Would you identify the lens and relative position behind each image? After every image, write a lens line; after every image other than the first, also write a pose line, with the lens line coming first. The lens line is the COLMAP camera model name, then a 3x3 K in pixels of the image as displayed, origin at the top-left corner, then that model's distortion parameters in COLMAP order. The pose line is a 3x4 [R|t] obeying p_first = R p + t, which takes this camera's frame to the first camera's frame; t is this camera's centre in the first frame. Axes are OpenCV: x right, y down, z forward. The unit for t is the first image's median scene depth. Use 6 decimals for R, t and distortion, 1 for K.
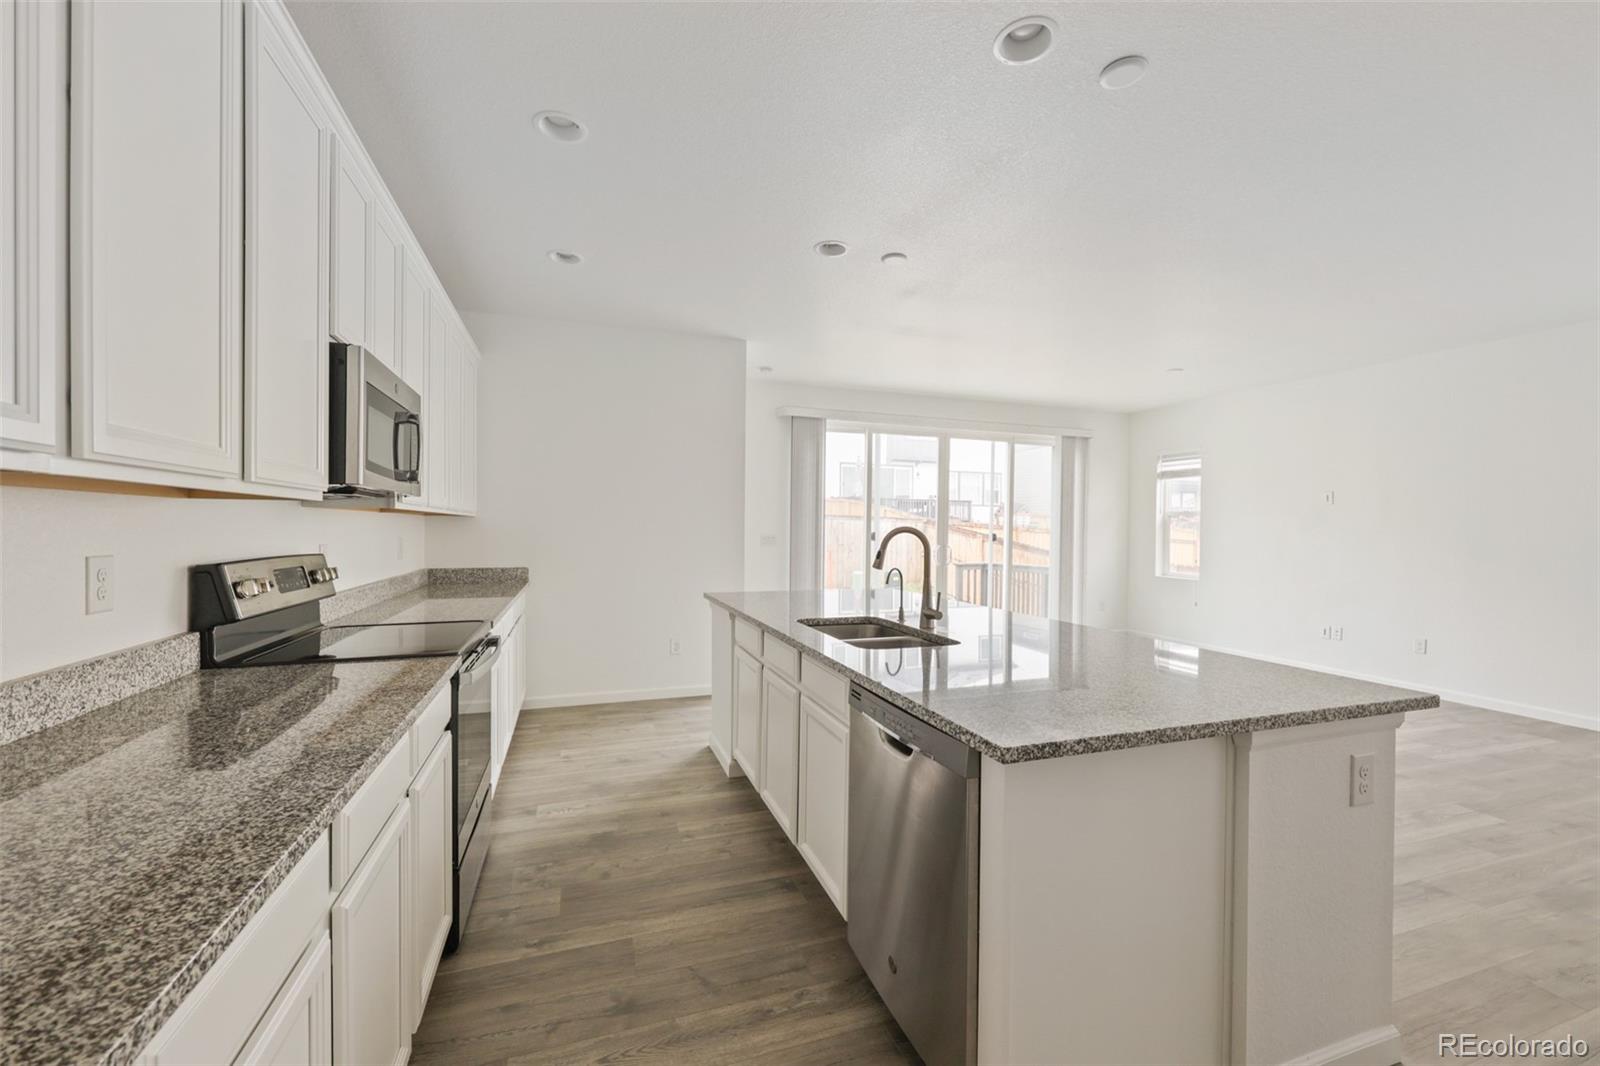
lens RADIAL K [[659.1, 0, 806.3], [0, 659.1, 538.8], [0, 0, 1]] dist [0.004176, -0.000803]
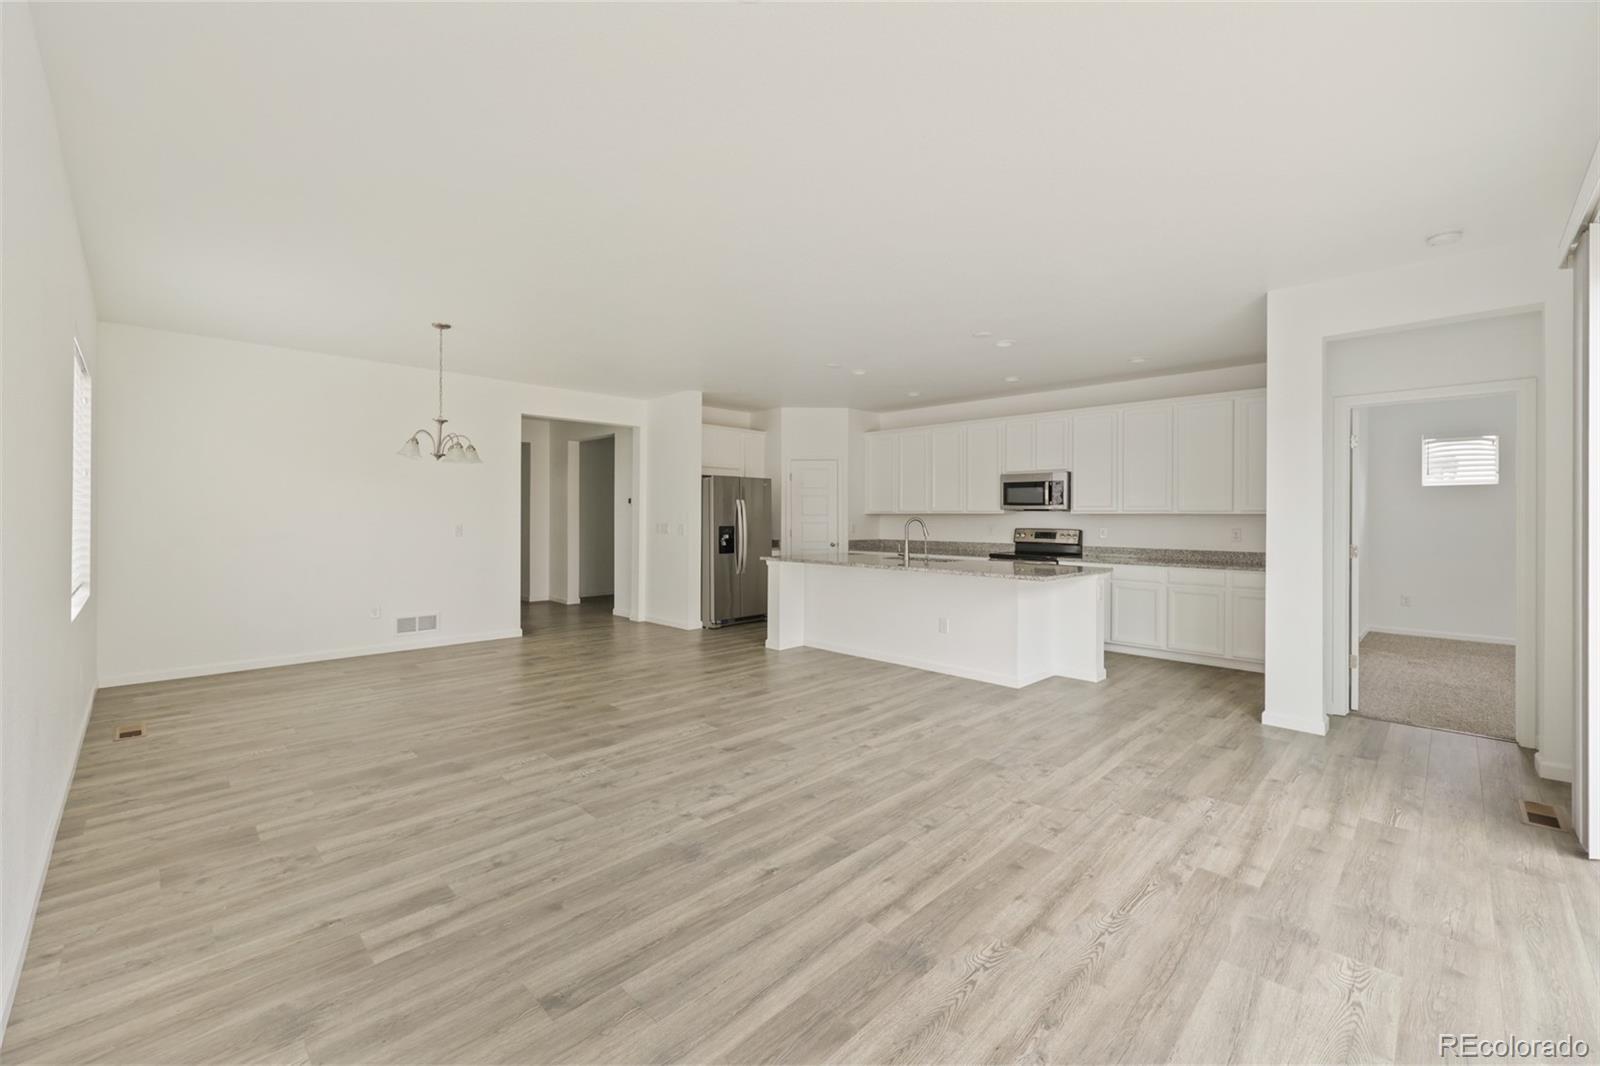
lens RADIAL K [[659.1, 0, 817.2], [0, 659.1, 516.4], [0, 0, 1]] dist [0.004176, -0.000803]
pose [[-0.895051, -0.015314, -0.445701, 0.660101], [-0.020789, 0.999757, 0.007397, -0.013305], [0.445480, 0.015886, -0.895151, 1.288569]]
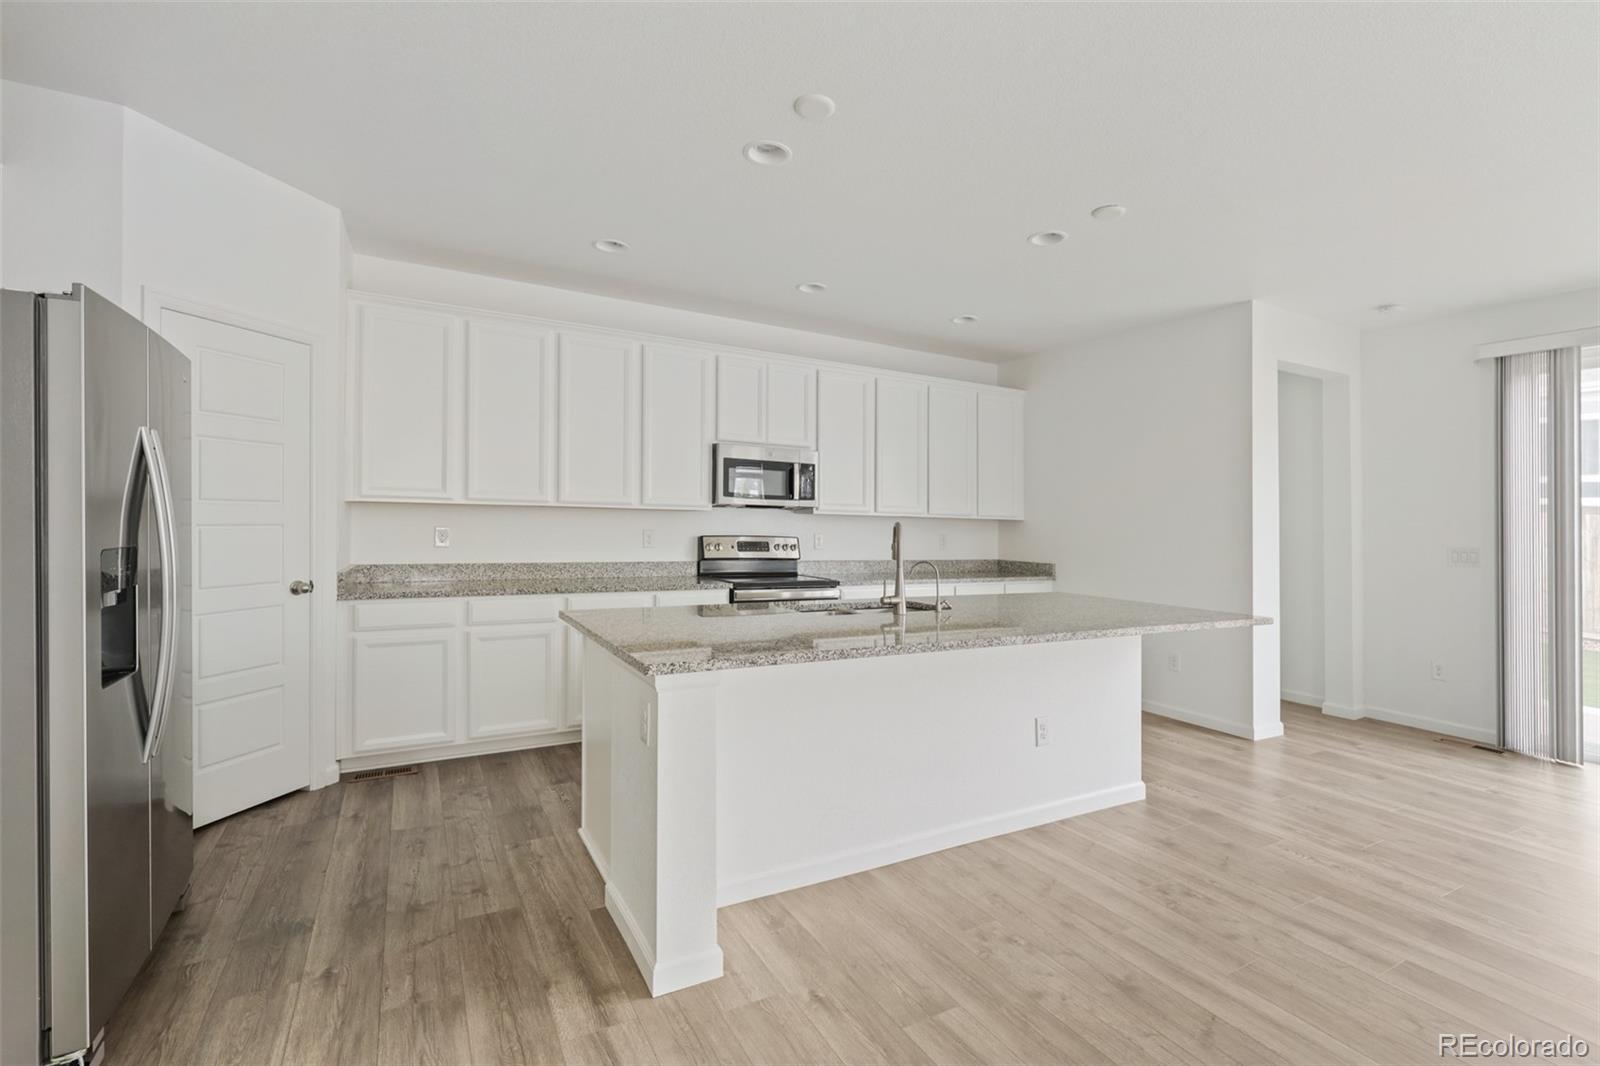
lens RADIAL K [[715.3, 0, 797.1], [0, 715.3, 519.8], [0, 0, 1]] dist [-0.004835, 0.002175]
pose [[0.162824, -0.008026, -0.986622, 0.579120], [-0.038732, 0.999144, -0.014520, 0.001119], [0.985895, 0.040578, 0.162374, 0.272647]]
